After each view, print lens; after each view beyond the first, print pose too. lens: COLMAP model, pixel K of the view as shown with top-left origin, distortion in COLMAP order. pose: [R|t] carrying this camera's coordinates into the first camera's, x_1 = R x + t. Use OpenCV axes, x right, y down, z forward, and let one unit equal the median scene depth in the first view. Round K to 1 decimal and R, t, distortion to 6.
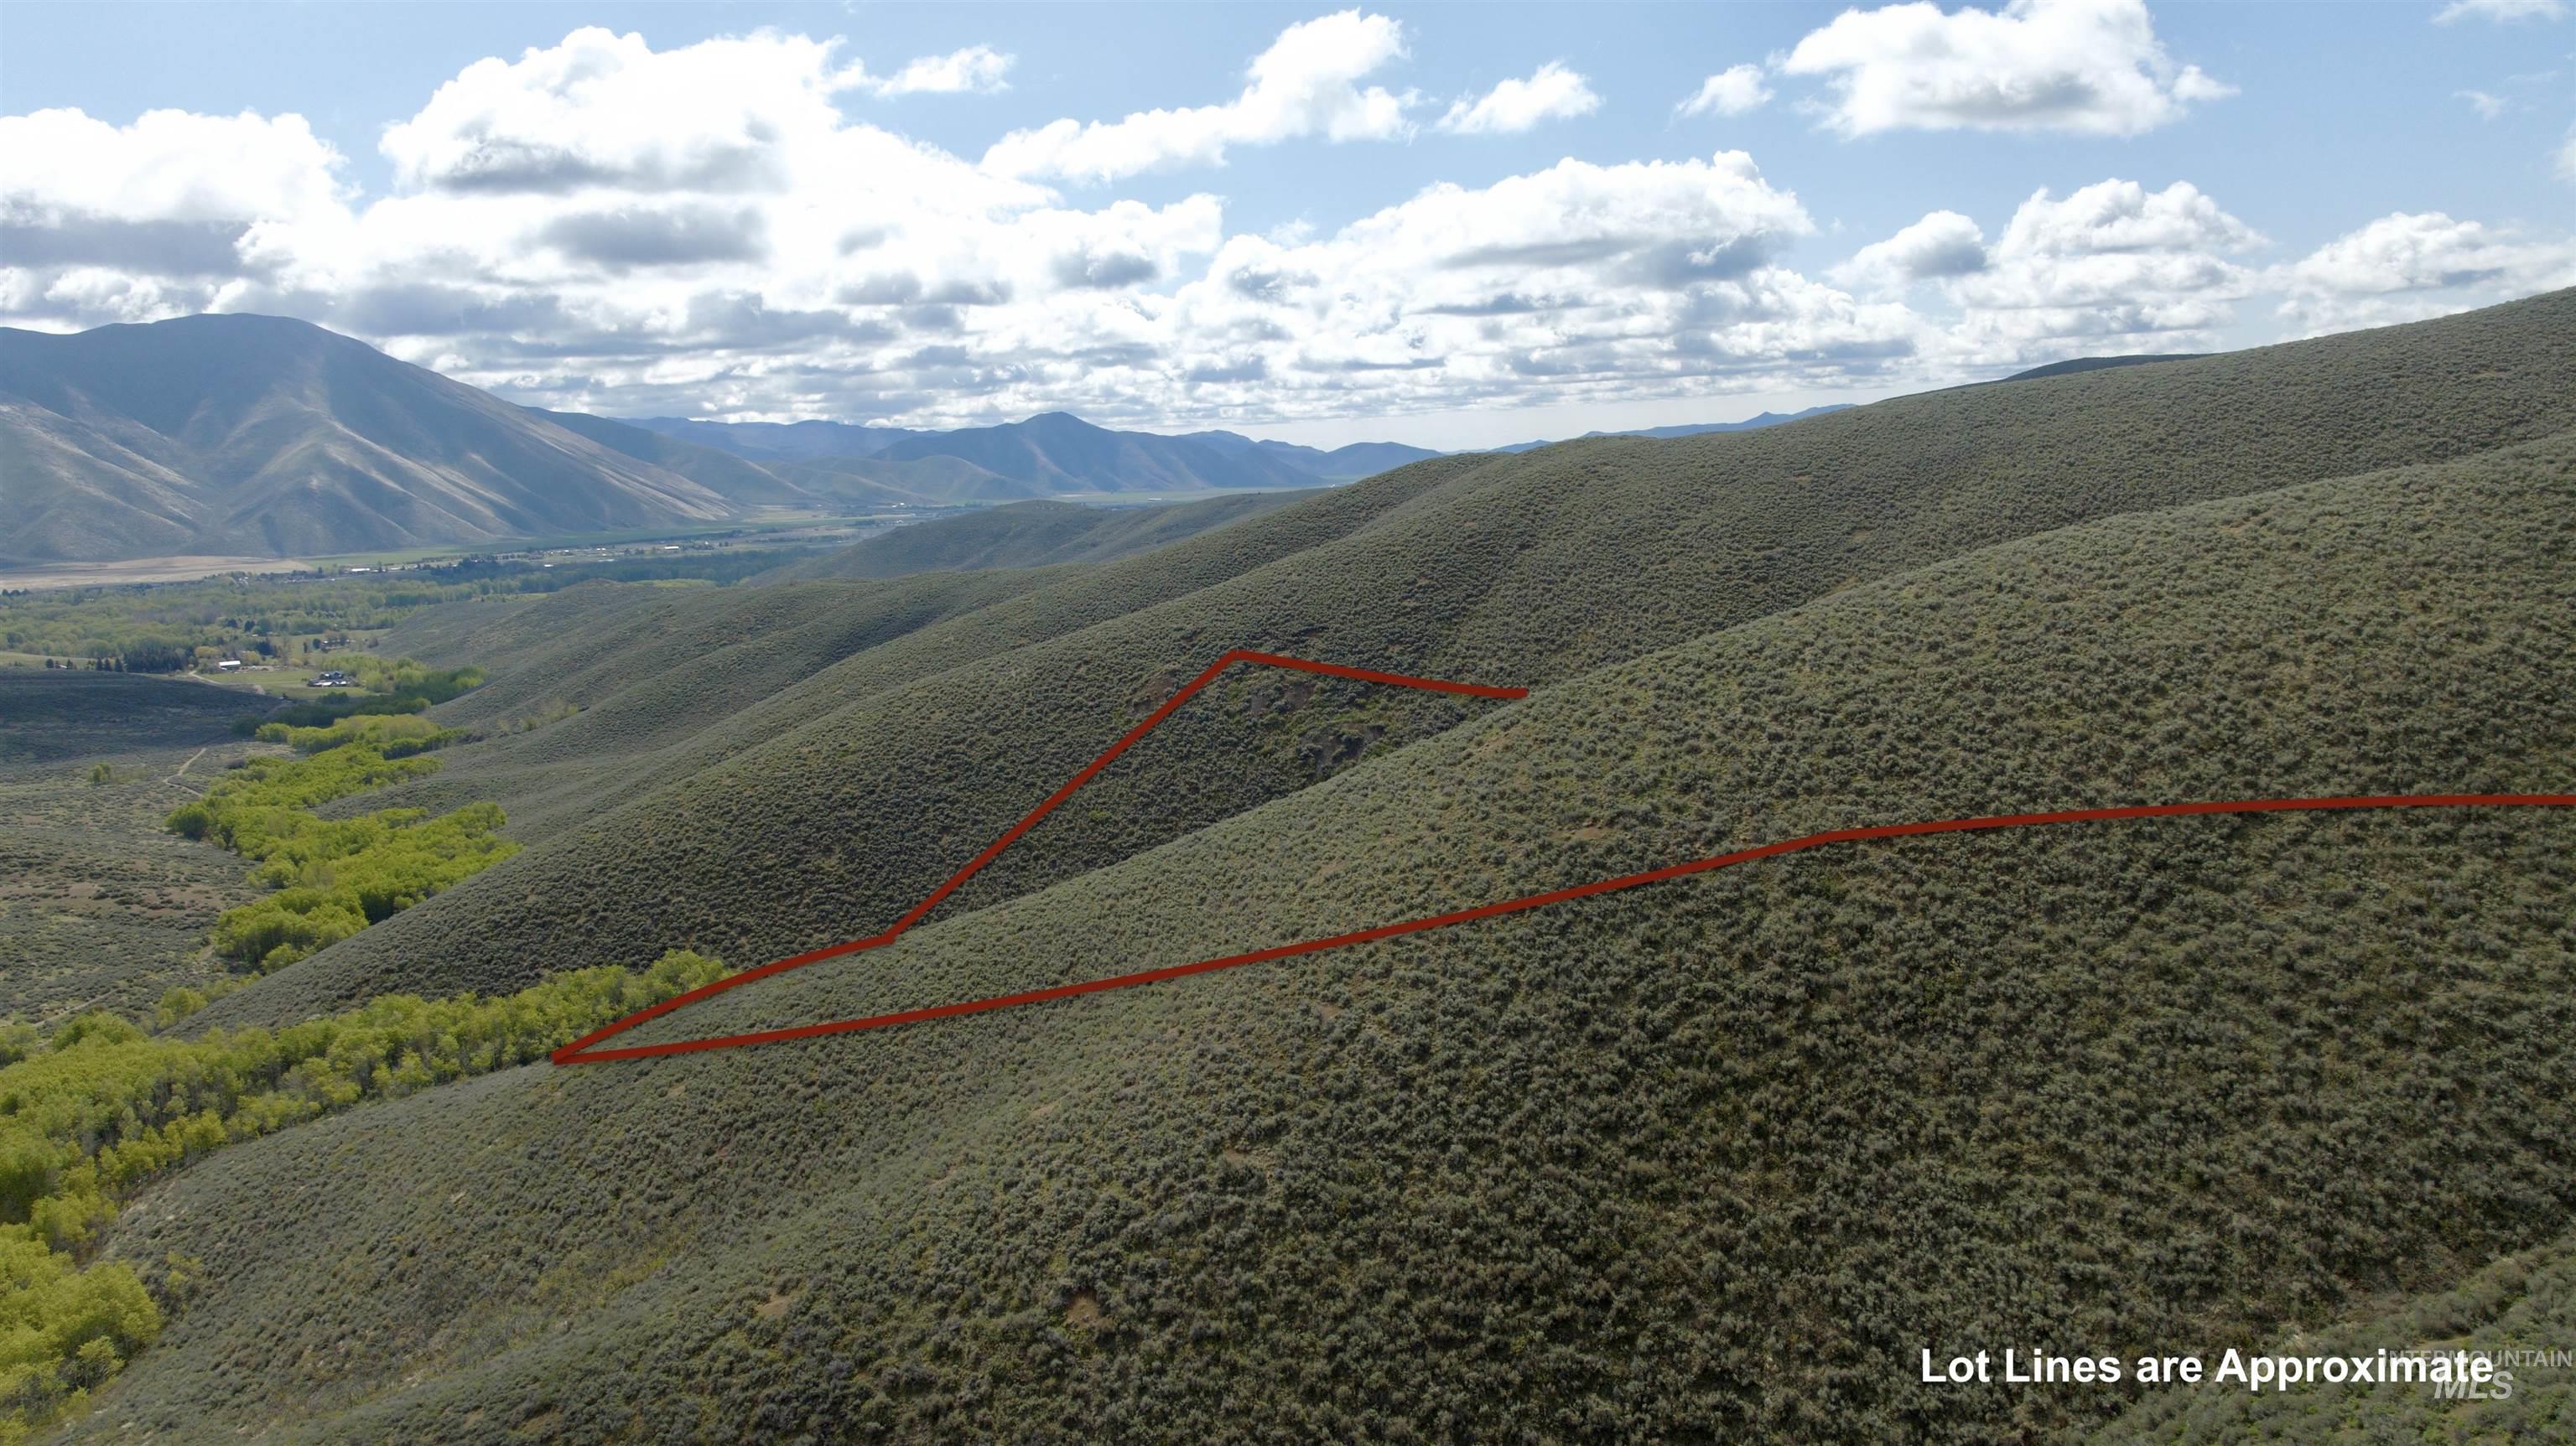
lens RADIAL K [[1841.7, 0, 1277.9], [0, 1841.7, 728.0], [0, 0, 1]] dist [-0.020335, 0.027330]
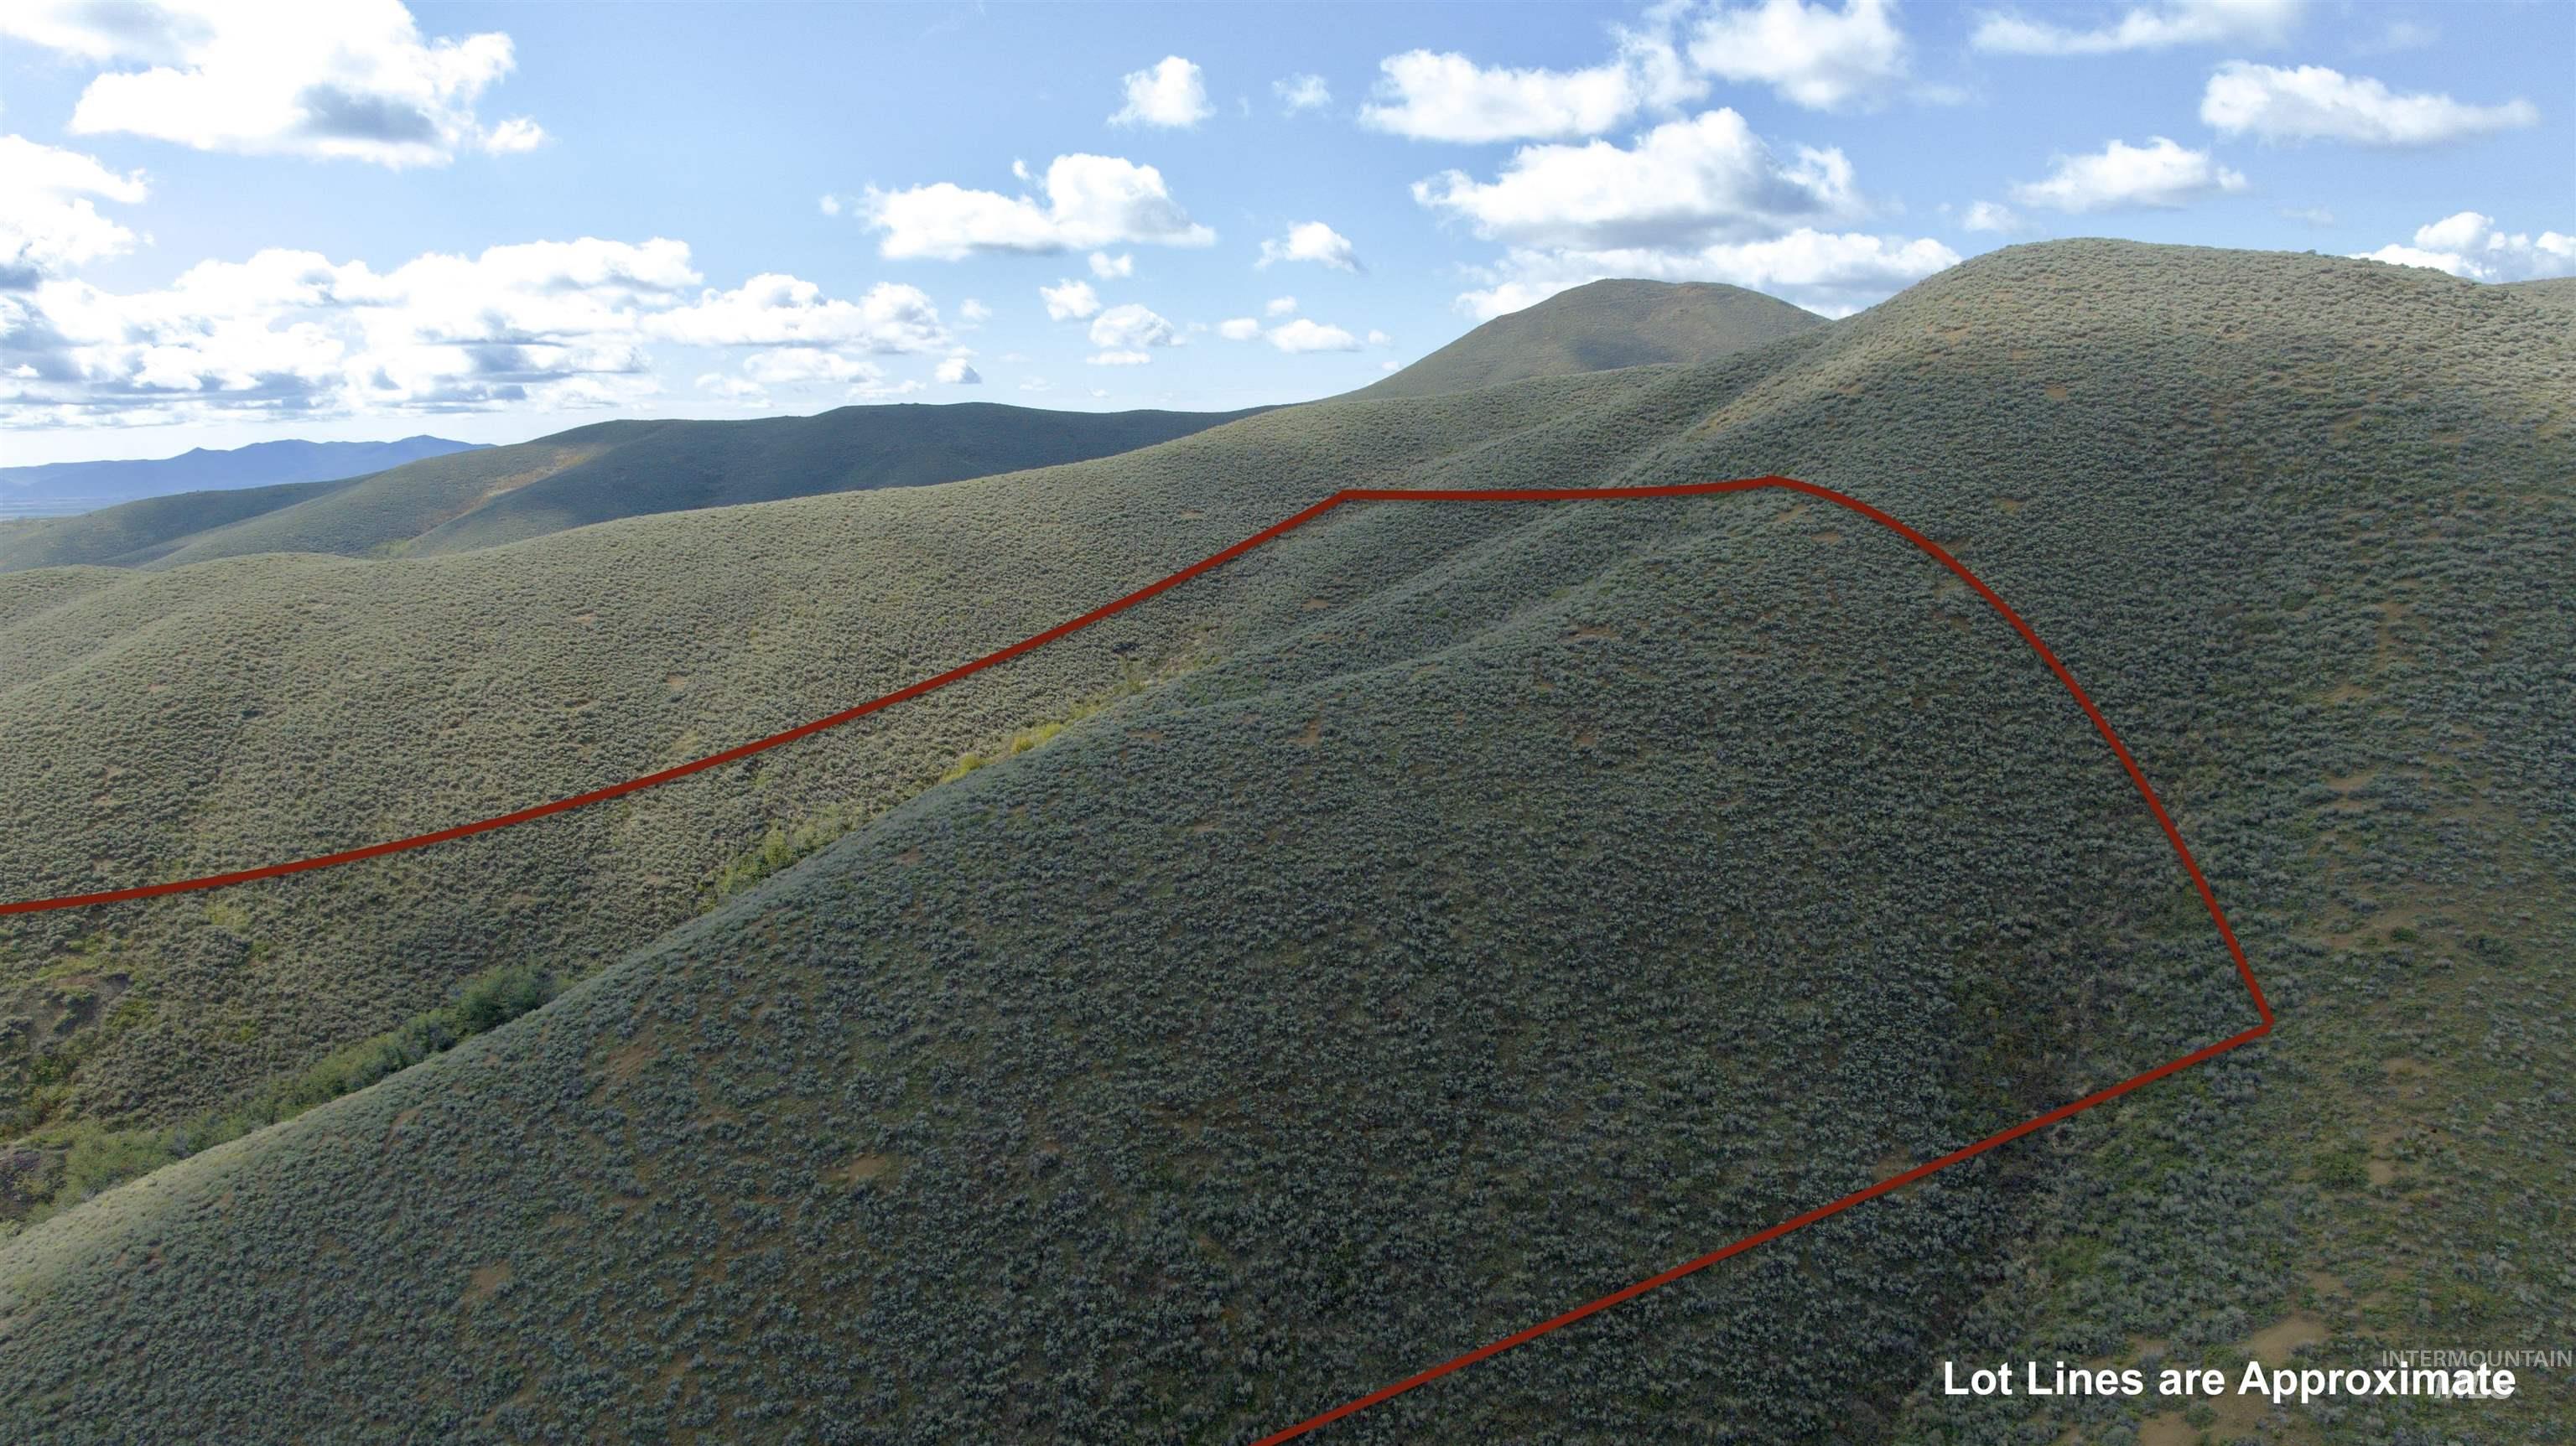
lens RADIAL K [[1841.7, 0, 1273.9], [0, 1841.7, 728.8], [0, 0, 1]] dist [-0.020335, 0.027330]
pose [[0.700675, -0.096936, 0.706865, -0.126329], [0.108534, 0.993679, 0.028684, -0.066200], [-0.705177, 0.056620, 0.706767, 0.098422]]
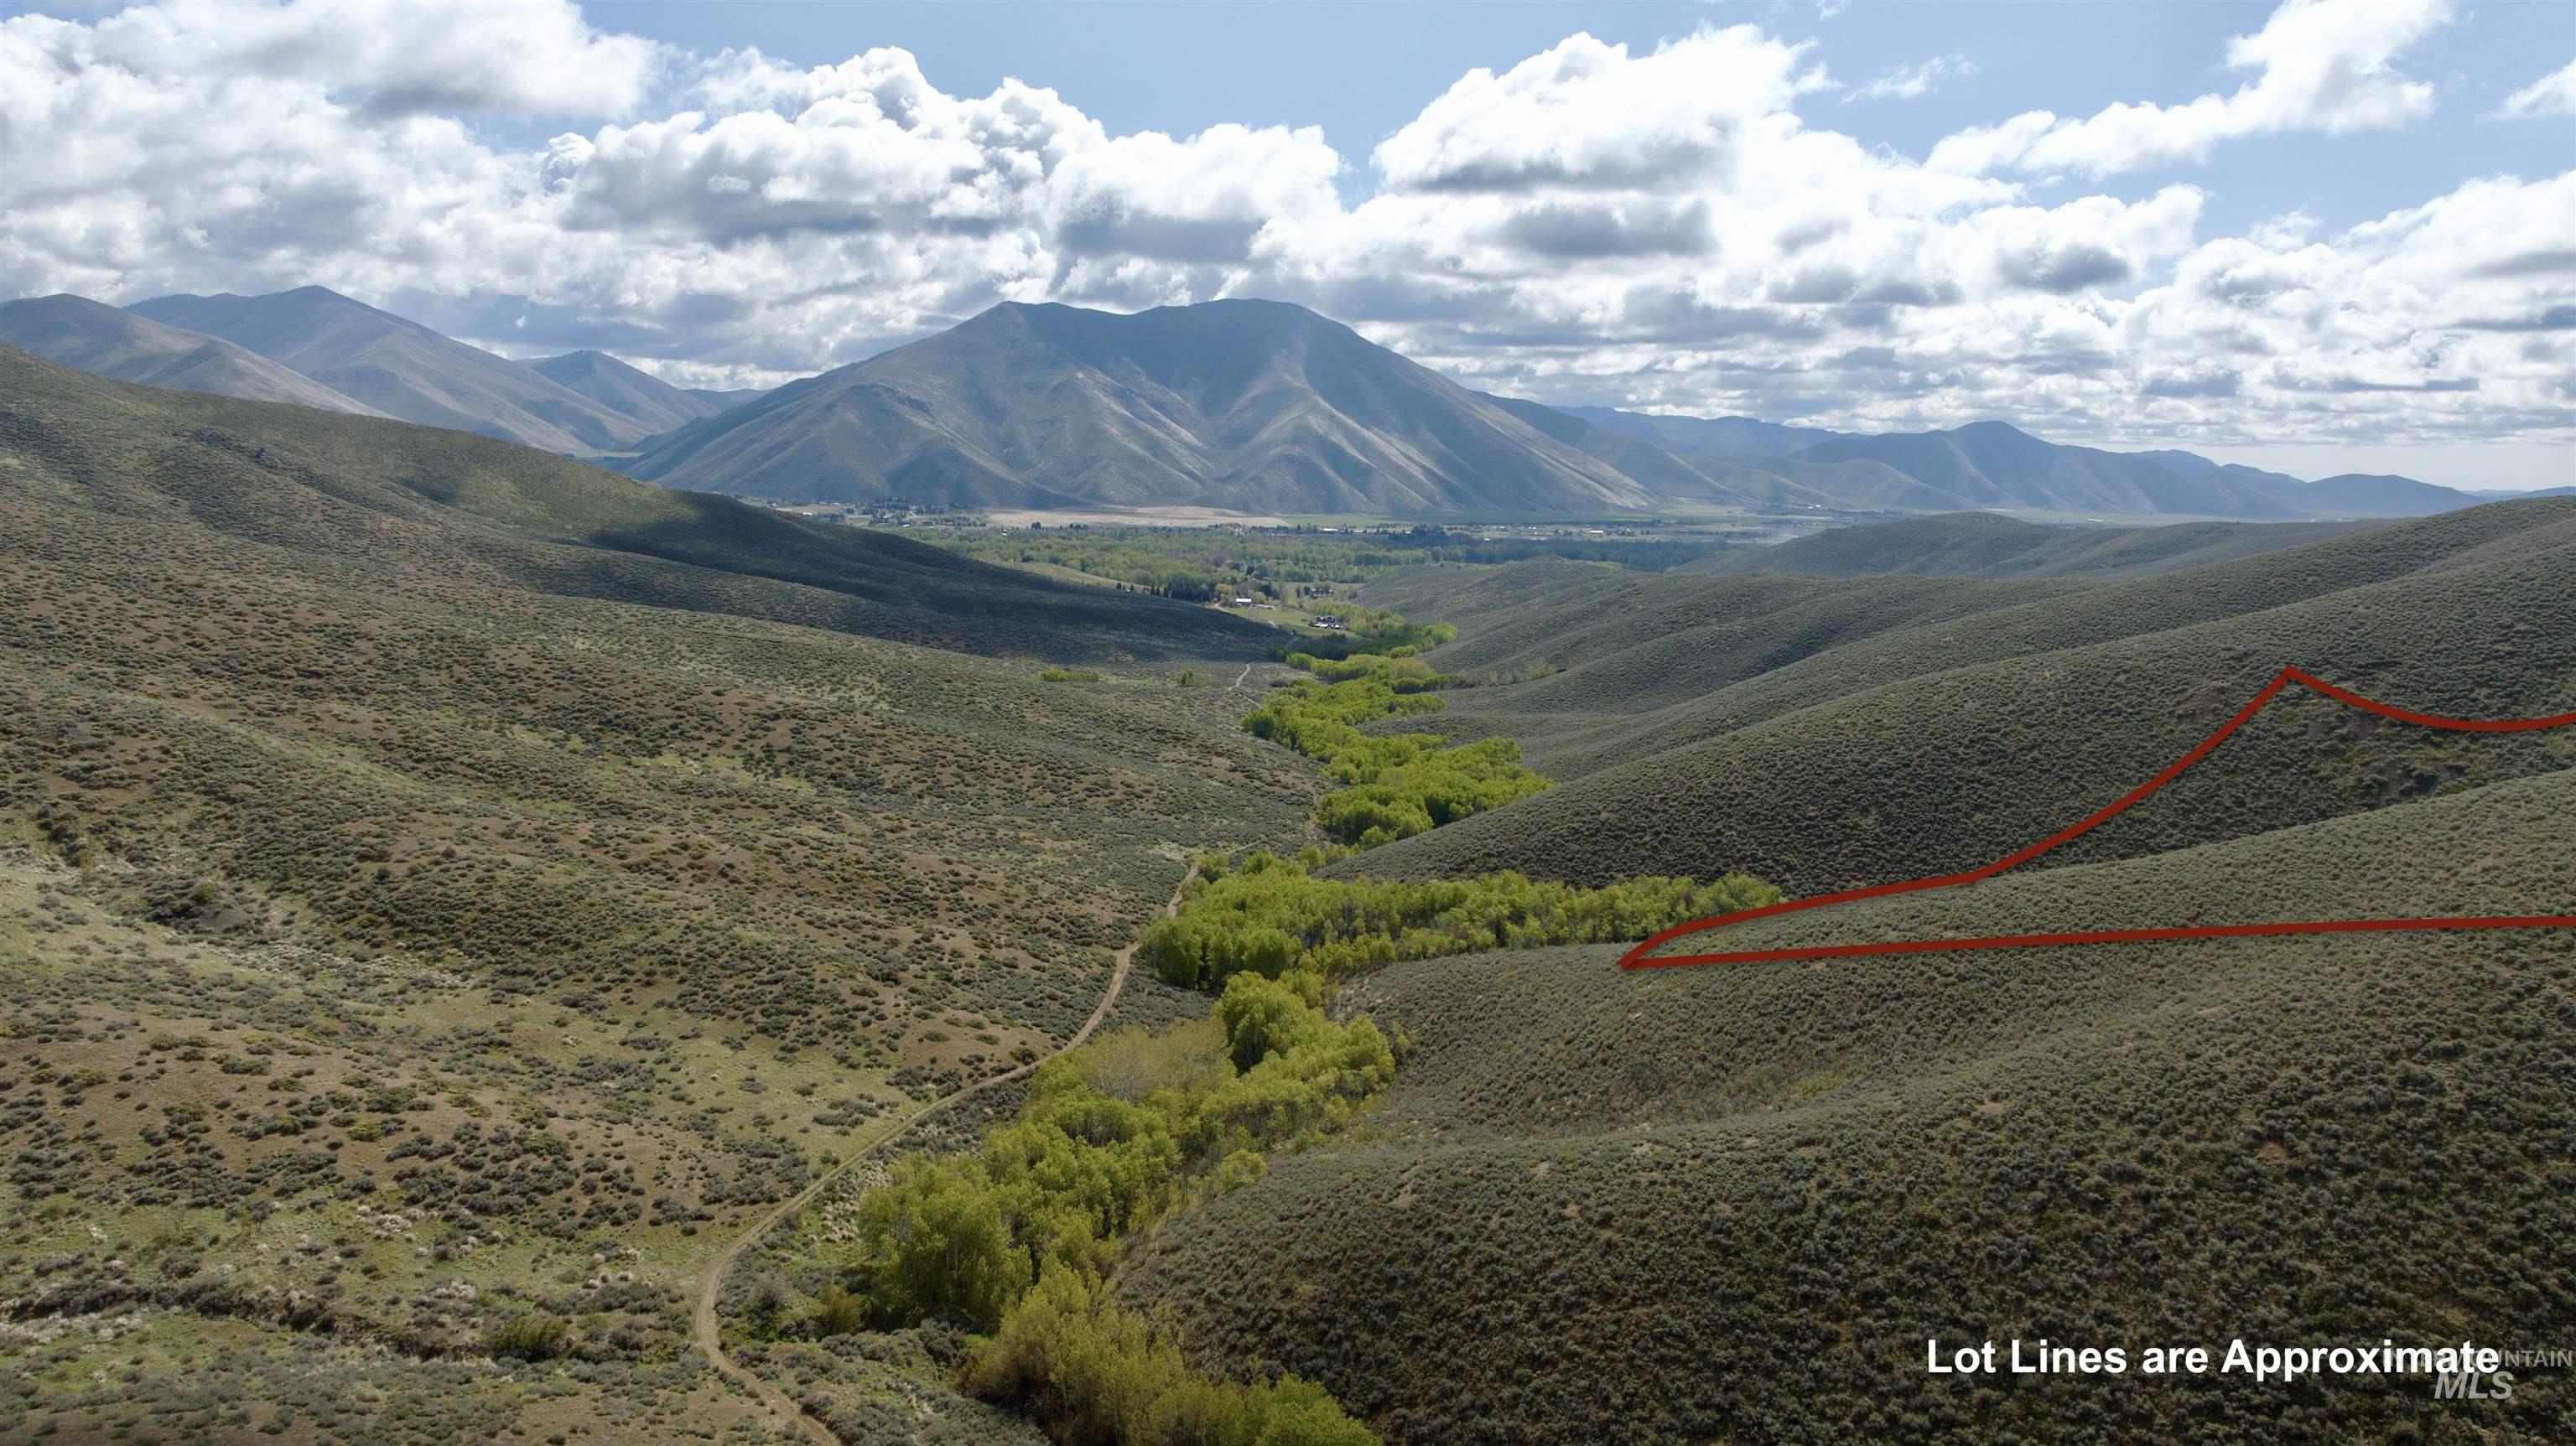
lens RADIAL K [[1841.7, 0, 1268.6], [0, 1841.7, 700.7], [0, 0, 1]] dist [-0.020335, 0.027330]
pose [[0.883257, 0.118440, -0.453685, -0.060173], [-0.124063, 0.992120, 0.017472, 0.023625], [0.452179, 0.040854, 0.890991, -0.152948]]
